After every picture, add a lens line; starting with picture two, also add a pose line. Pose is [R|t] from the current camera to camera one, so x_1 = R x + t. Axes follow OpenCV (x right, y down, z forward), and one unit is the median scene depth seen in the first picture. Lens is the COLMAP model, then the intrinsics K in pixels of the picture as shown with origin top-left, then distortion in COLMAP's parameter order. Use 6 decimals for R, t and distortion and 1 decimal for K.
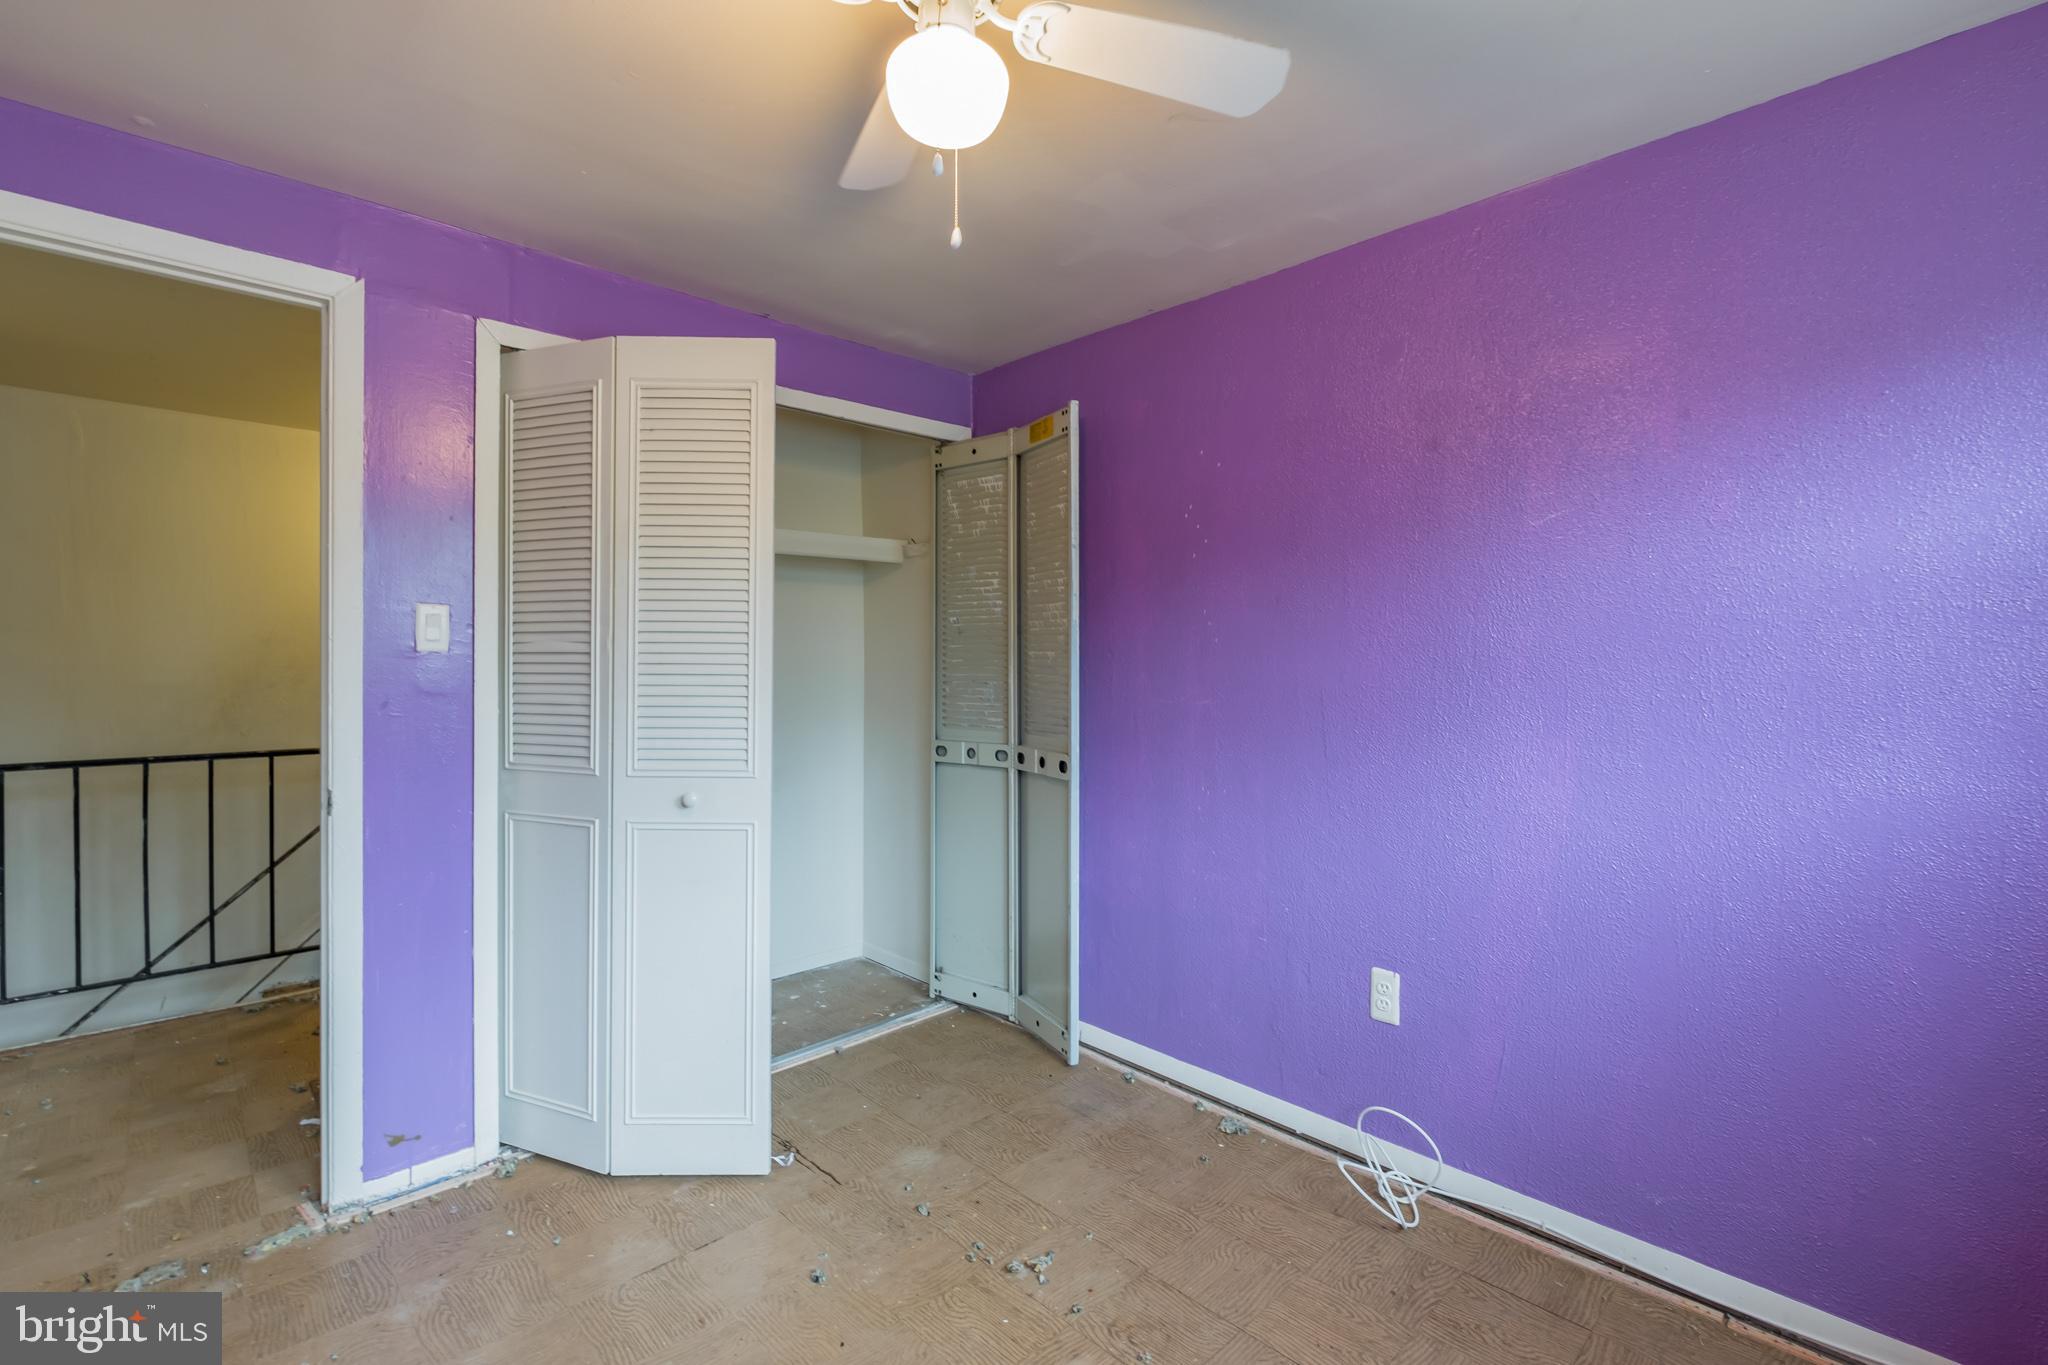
lens RADIAL K [[910.5, 0, 1021.1], [0, 910.5, 679.0], [0, 0, 1]] dist [-0.003405, -0.000139]
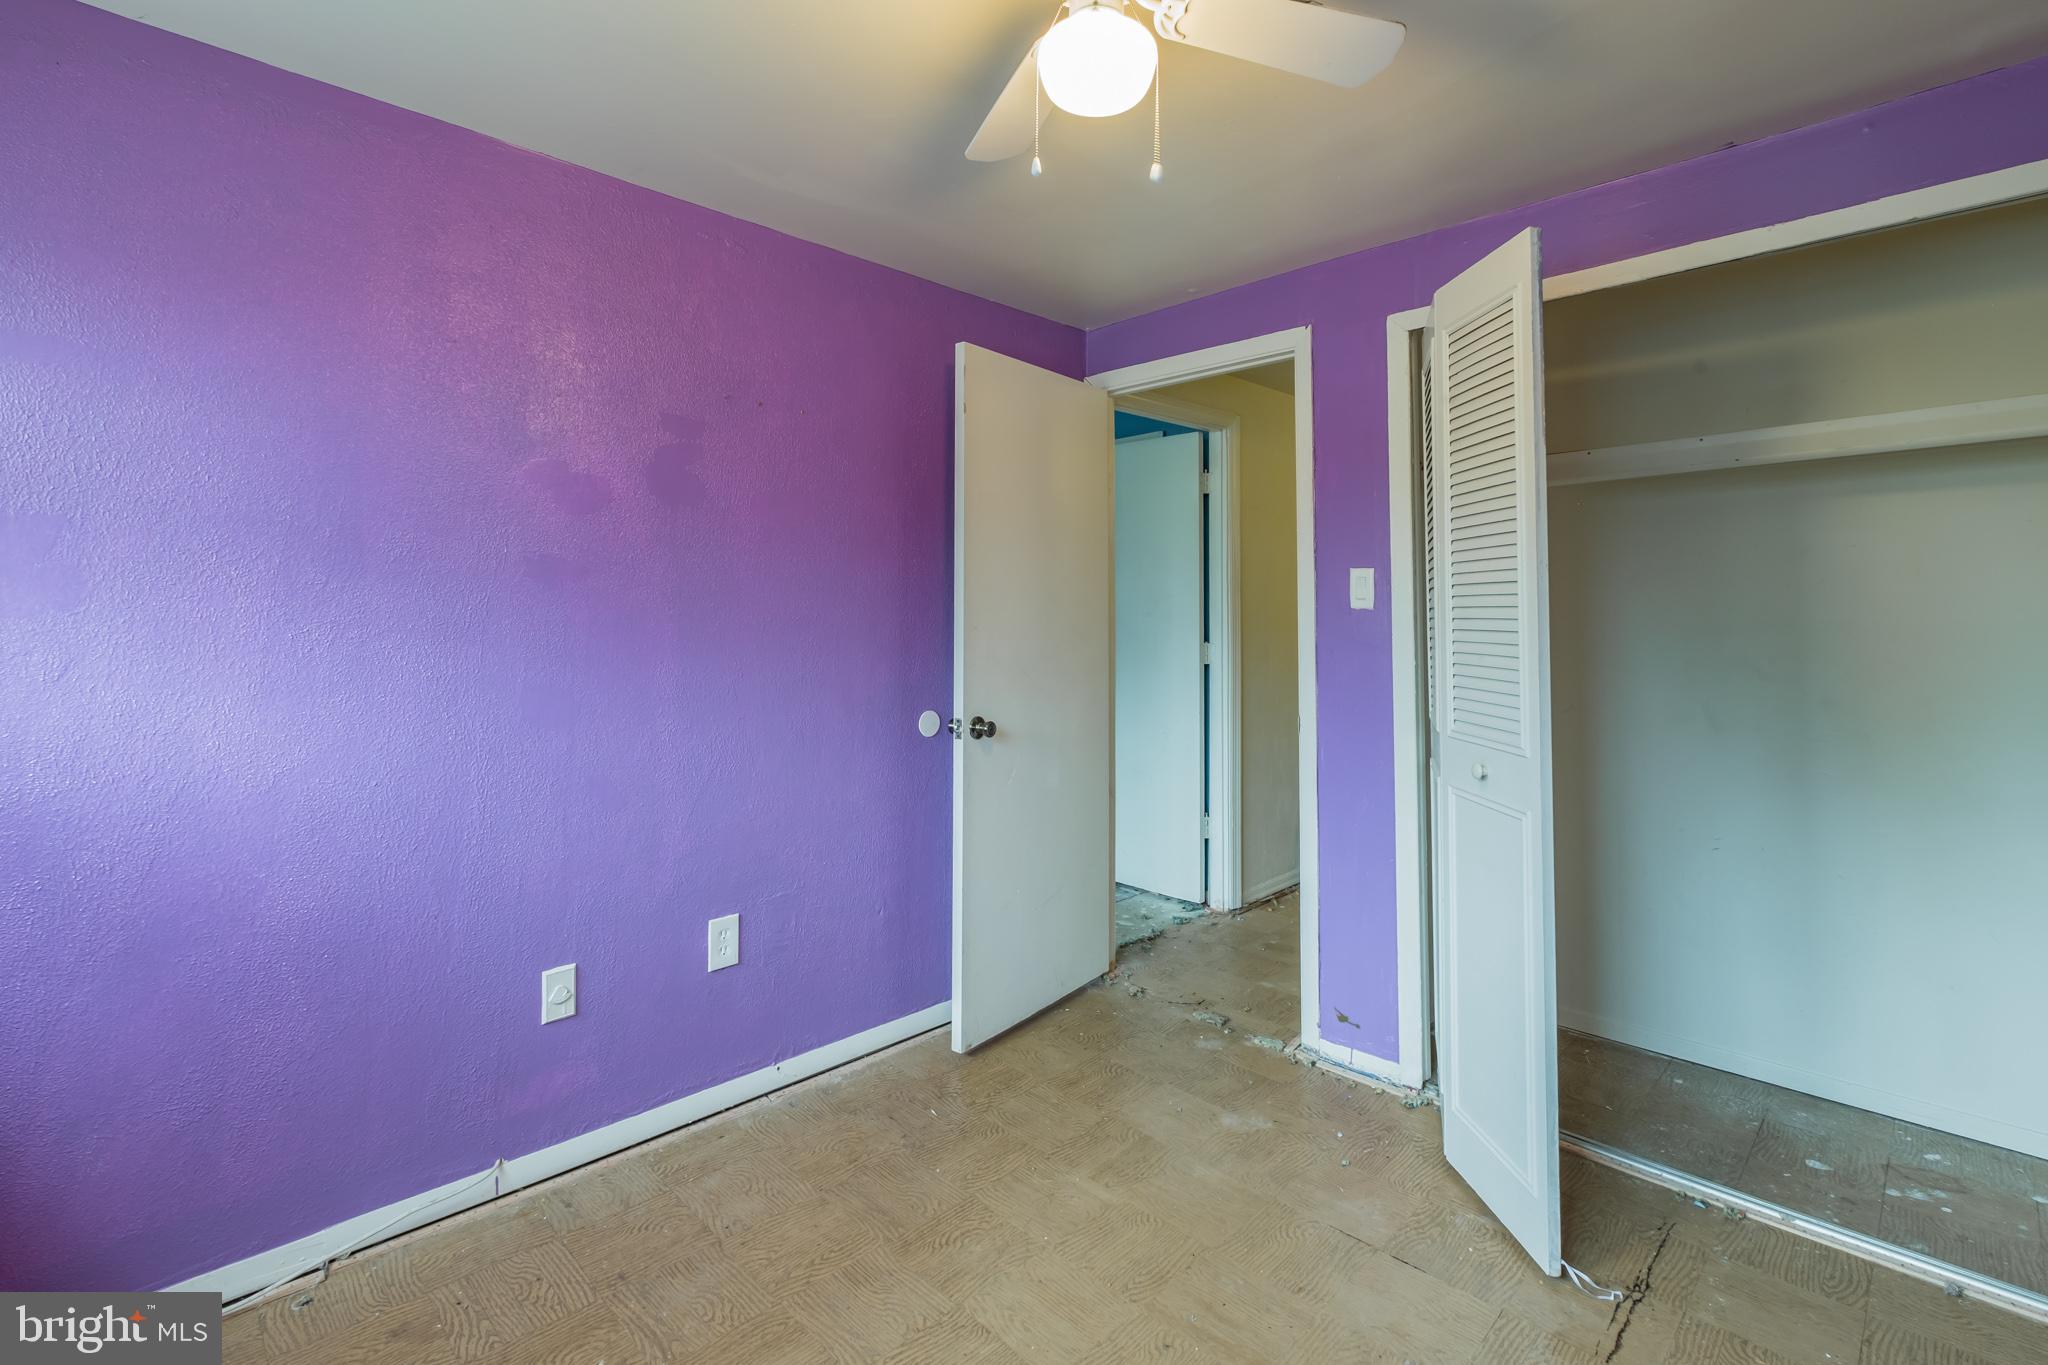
lens RADIAL K [[938.7, 0, 1022.3], [0, 938.7, 557.9], [0, 0, 1]] dist [-0.000578, -0.000054]
pose [[0.010562, -0.067797, -0.997643, 0.589223], [-0.013060, 0.997604, -0.067932, -0.008638], [0.999859, 0.013747, 0.009651, 0.561510]]
